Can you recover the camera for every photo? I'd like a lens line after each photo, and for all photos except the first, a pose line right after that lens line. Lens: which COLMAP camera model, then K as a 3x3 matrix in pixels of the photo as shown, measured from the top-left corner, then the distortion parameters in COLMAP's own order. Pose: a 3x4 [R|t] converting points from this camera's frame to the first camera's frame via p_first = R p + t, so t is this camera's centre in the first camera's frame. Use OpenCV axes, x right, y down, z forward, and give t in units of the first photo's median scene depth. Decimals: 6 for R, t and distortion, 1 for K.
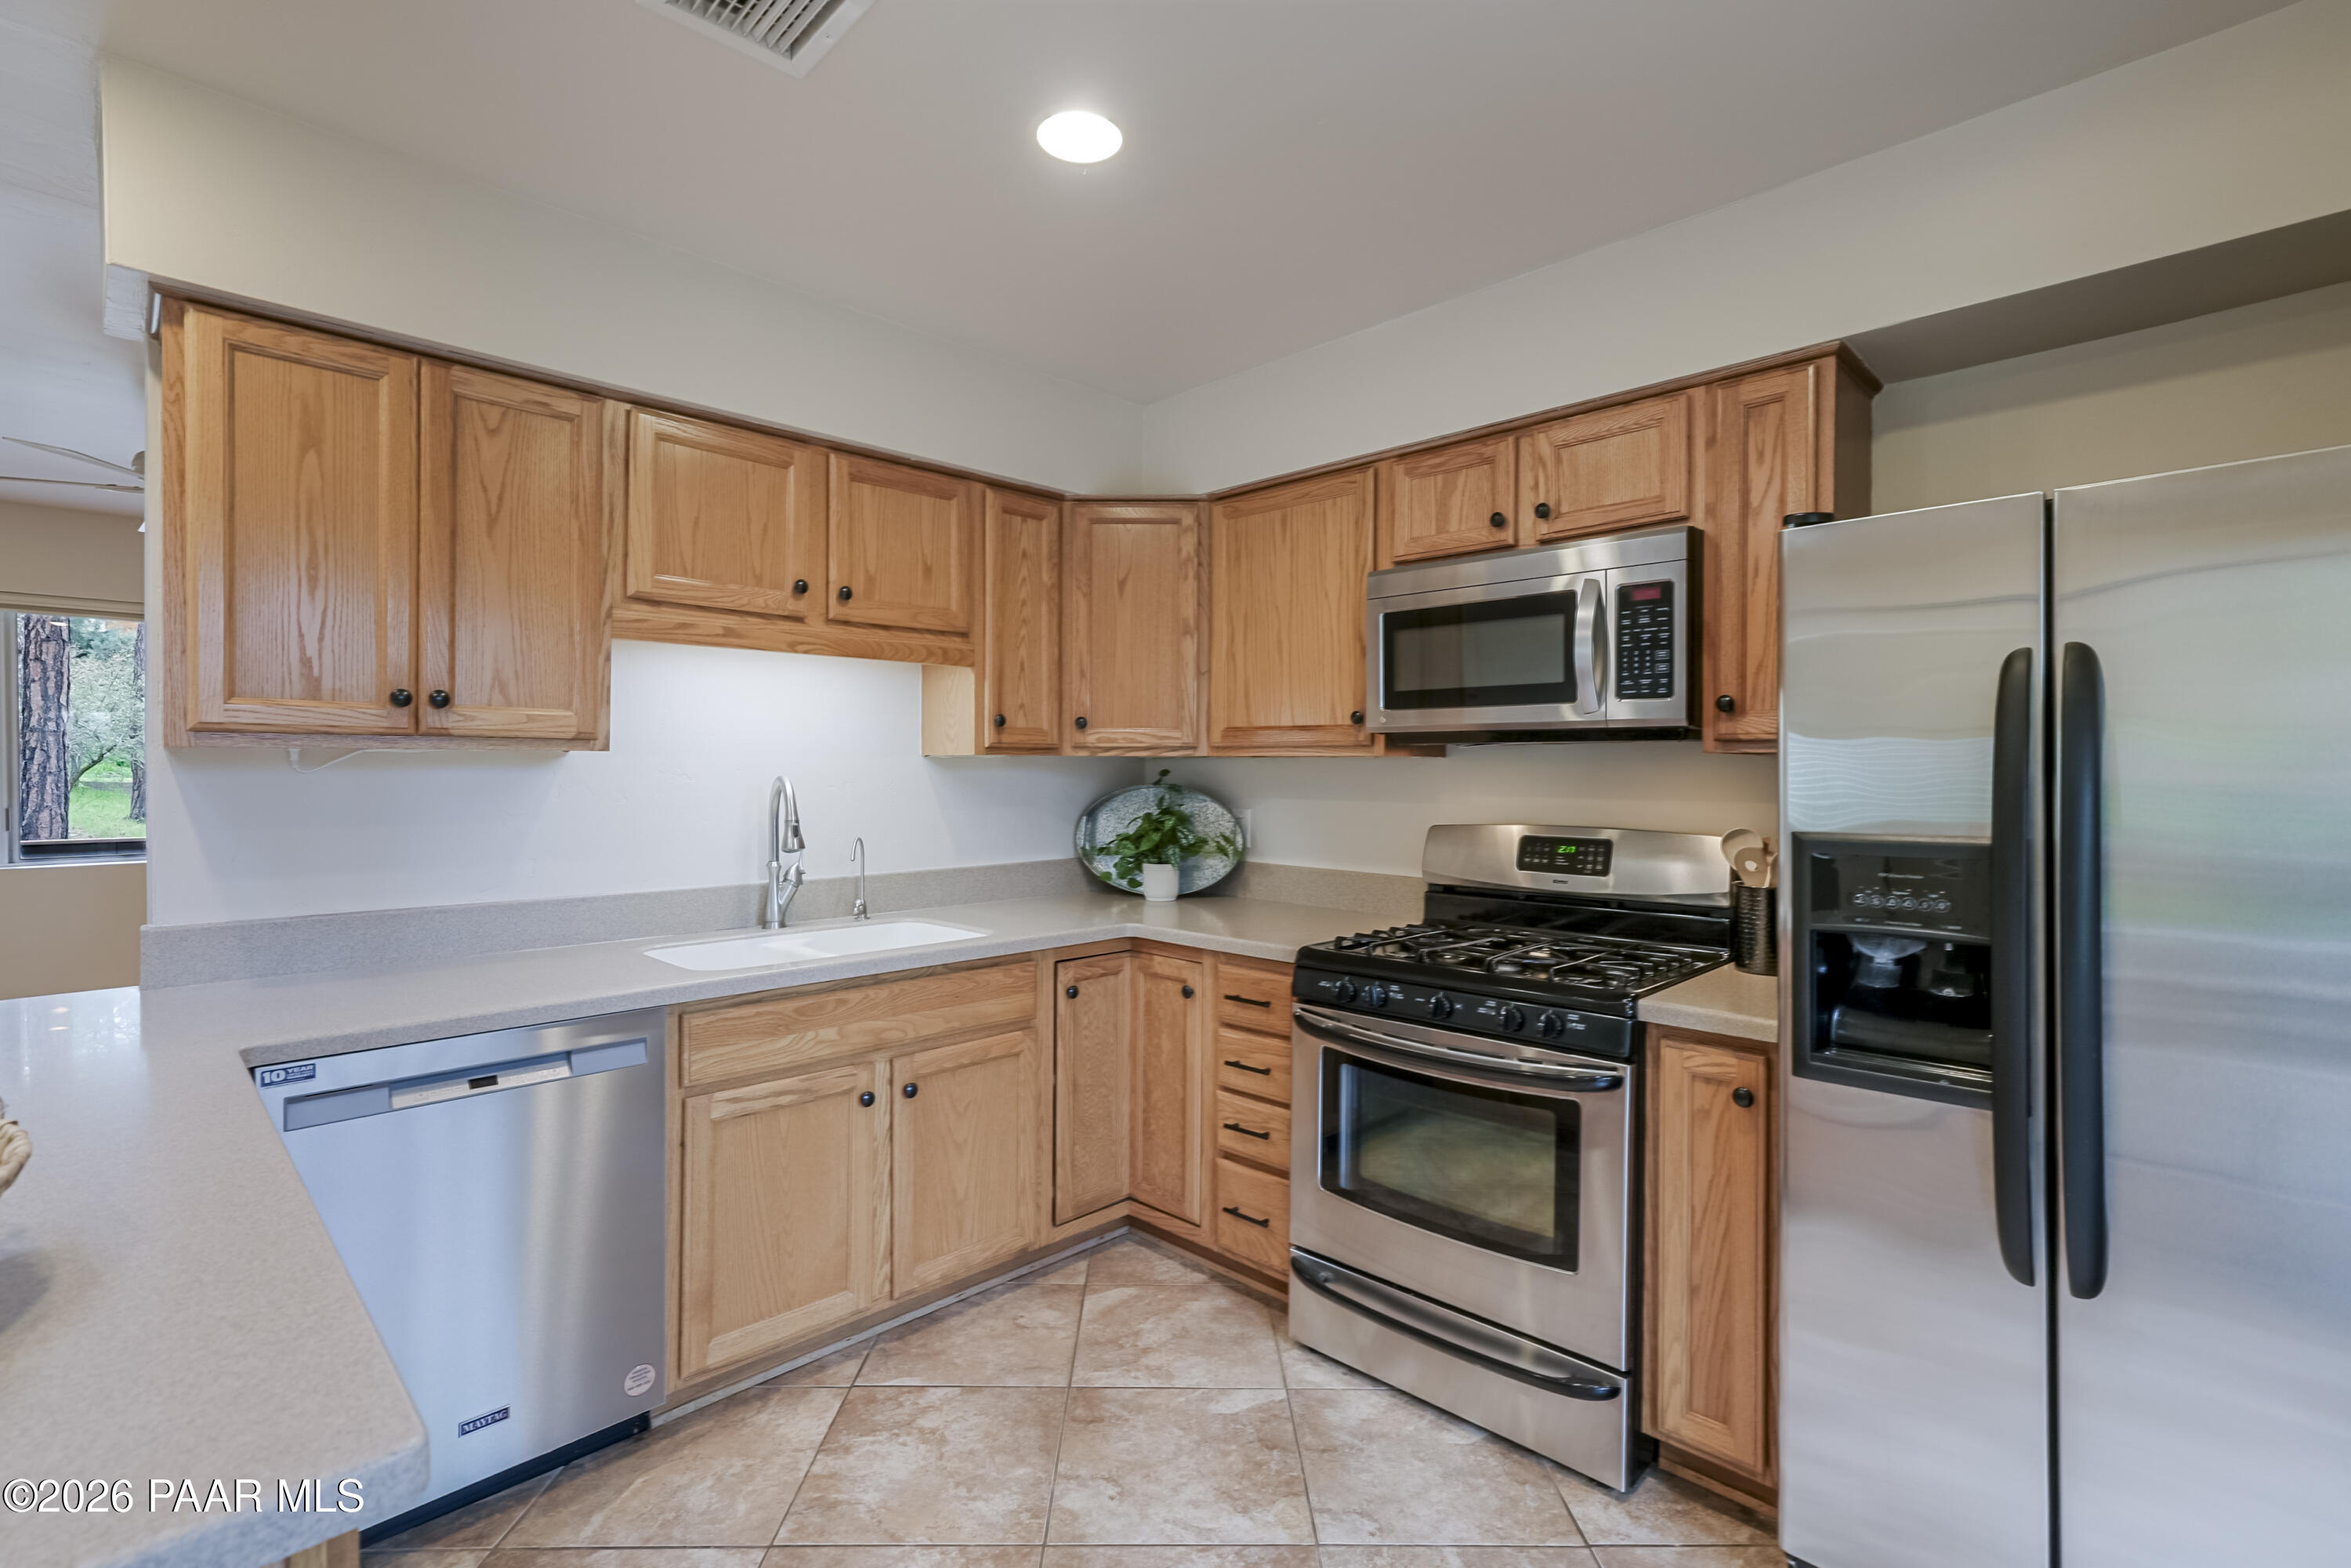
lens RADIAL K [[1072.1, 0, 1173.2], [0, 1072.1, 771.3], [0, 0, 1]] dist [0.002713, 0.001114]
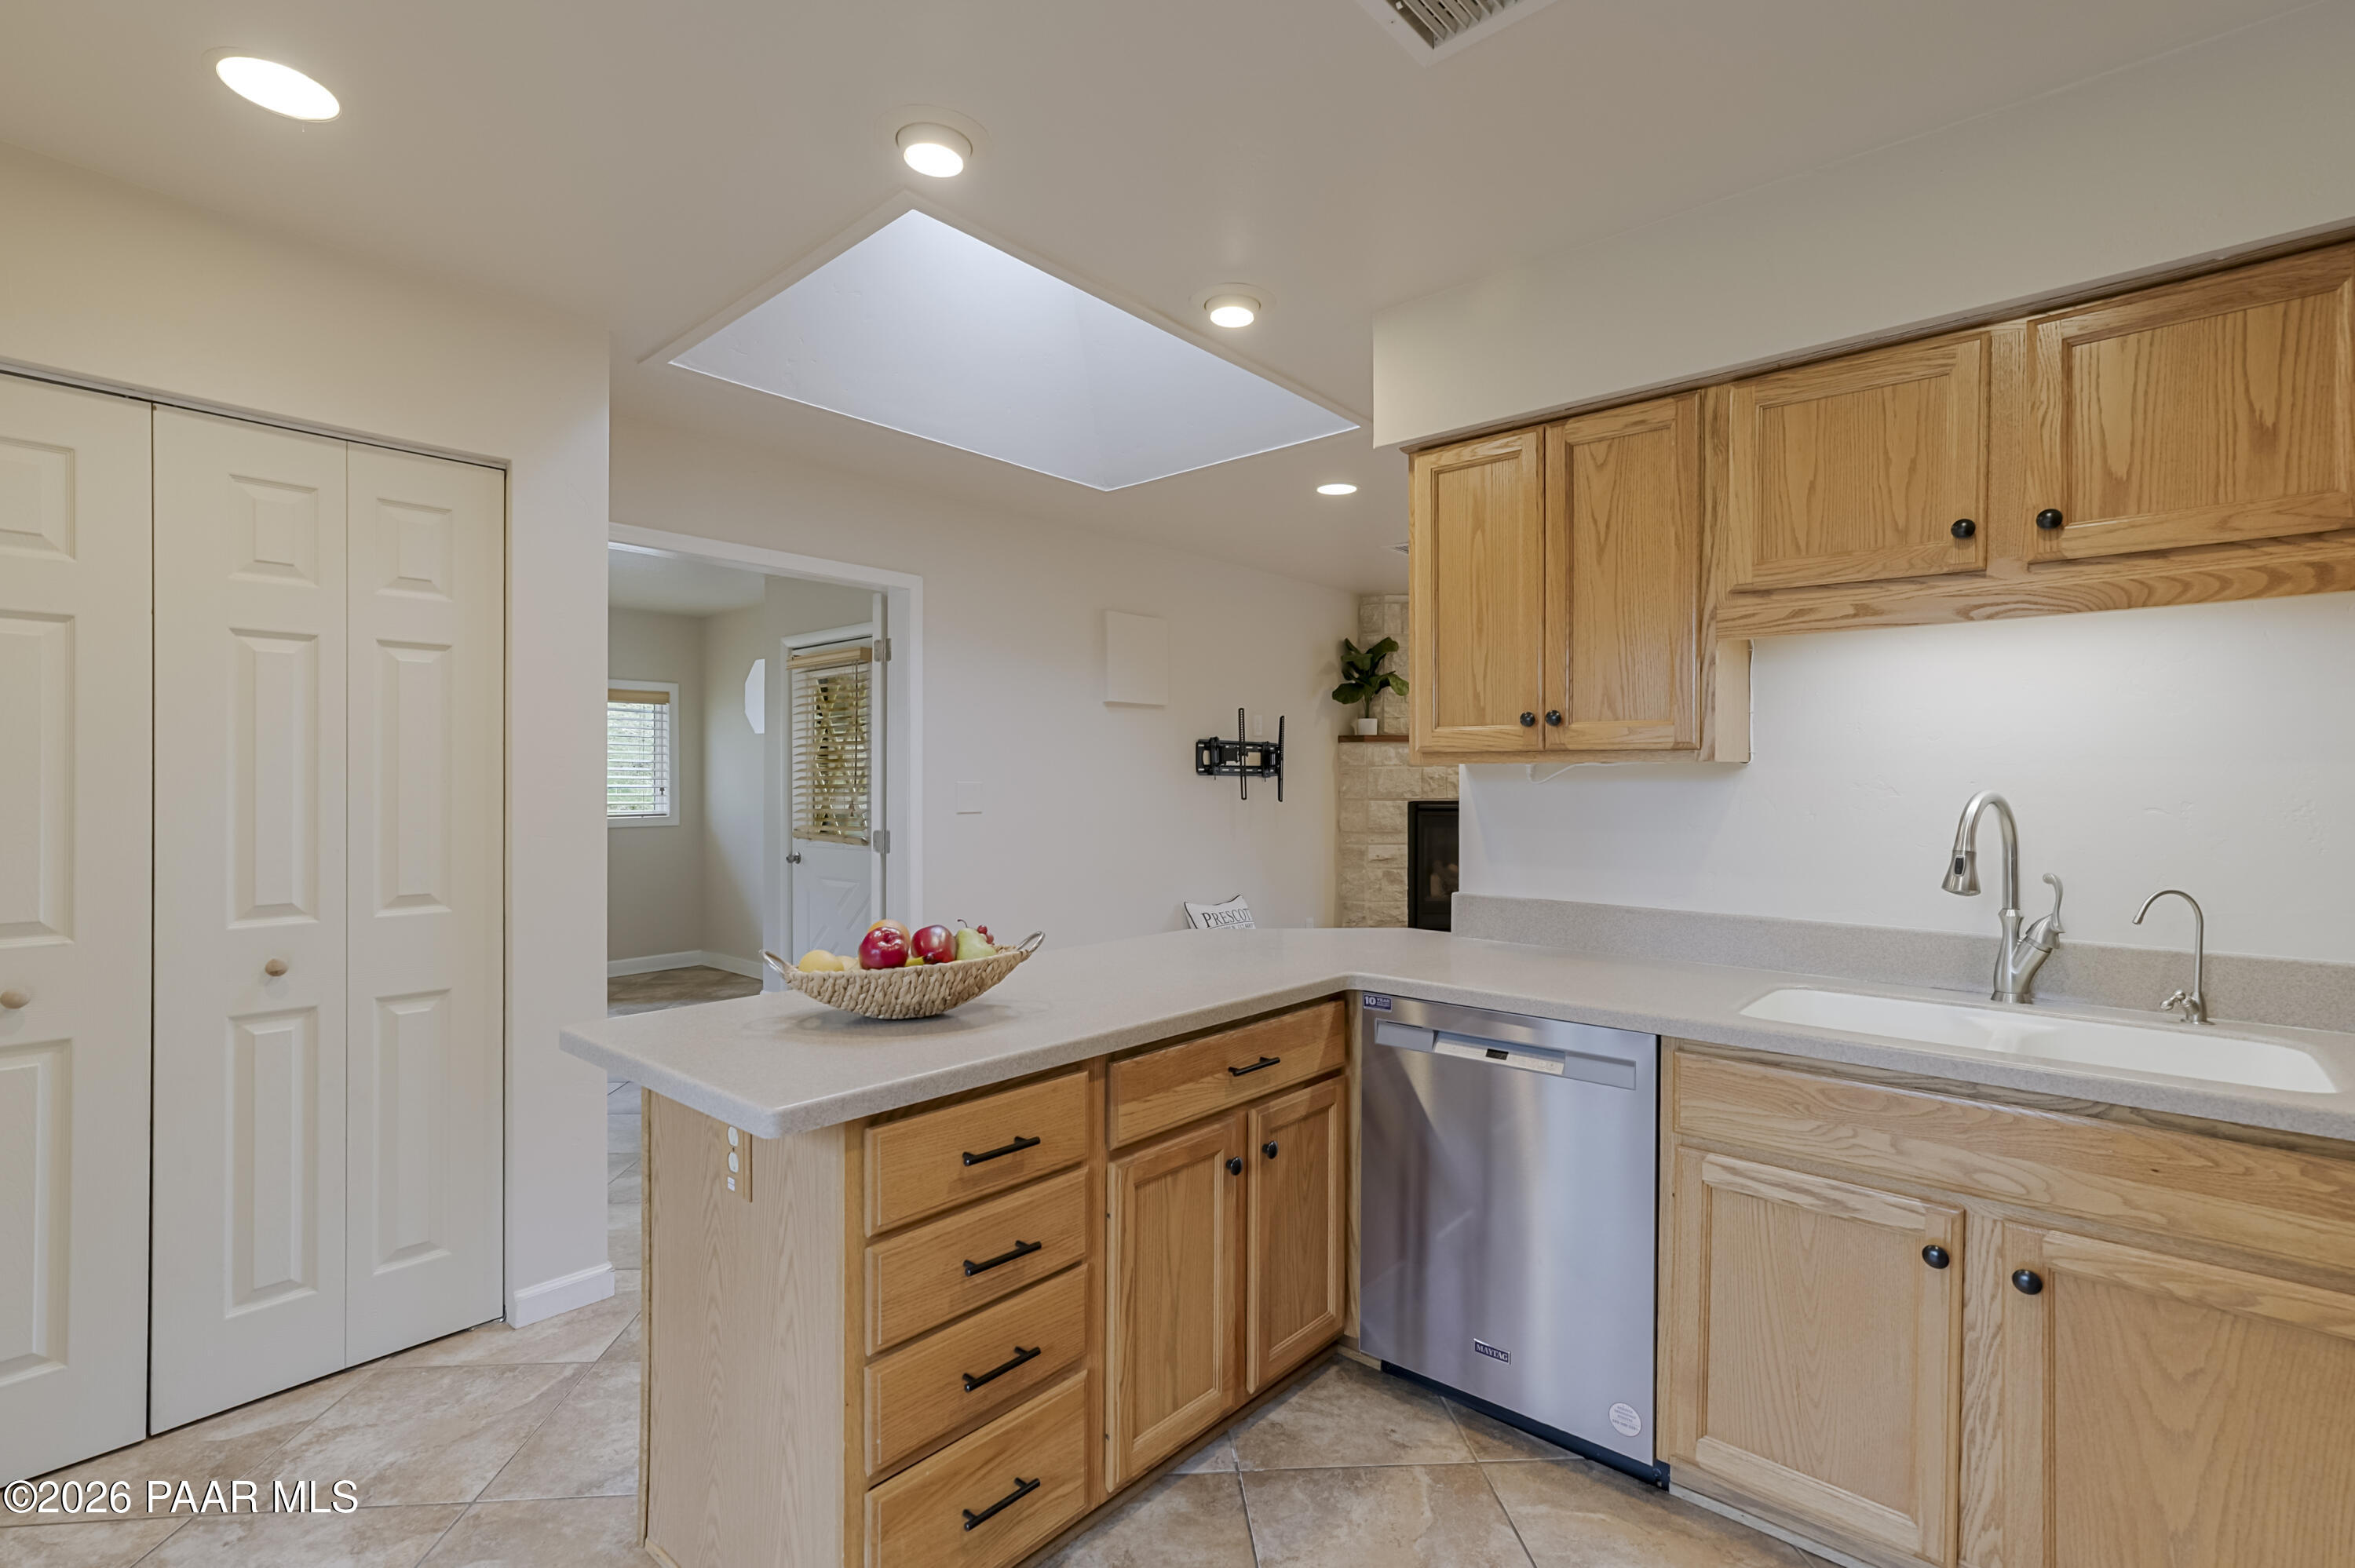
lens RADIAL K [[1073.8, 0, 1174.8], [0, 1073.8, 783.6], [0, 0, 1]] dist [0.002713, 0.001114]
pose [[0.062622, -0.001777, -0.998036, 0.416512], [-0.009649, 0.999951, -0.002386, 0.008078], [0.997991, 0.009779, 0.062602, 0.515466]]
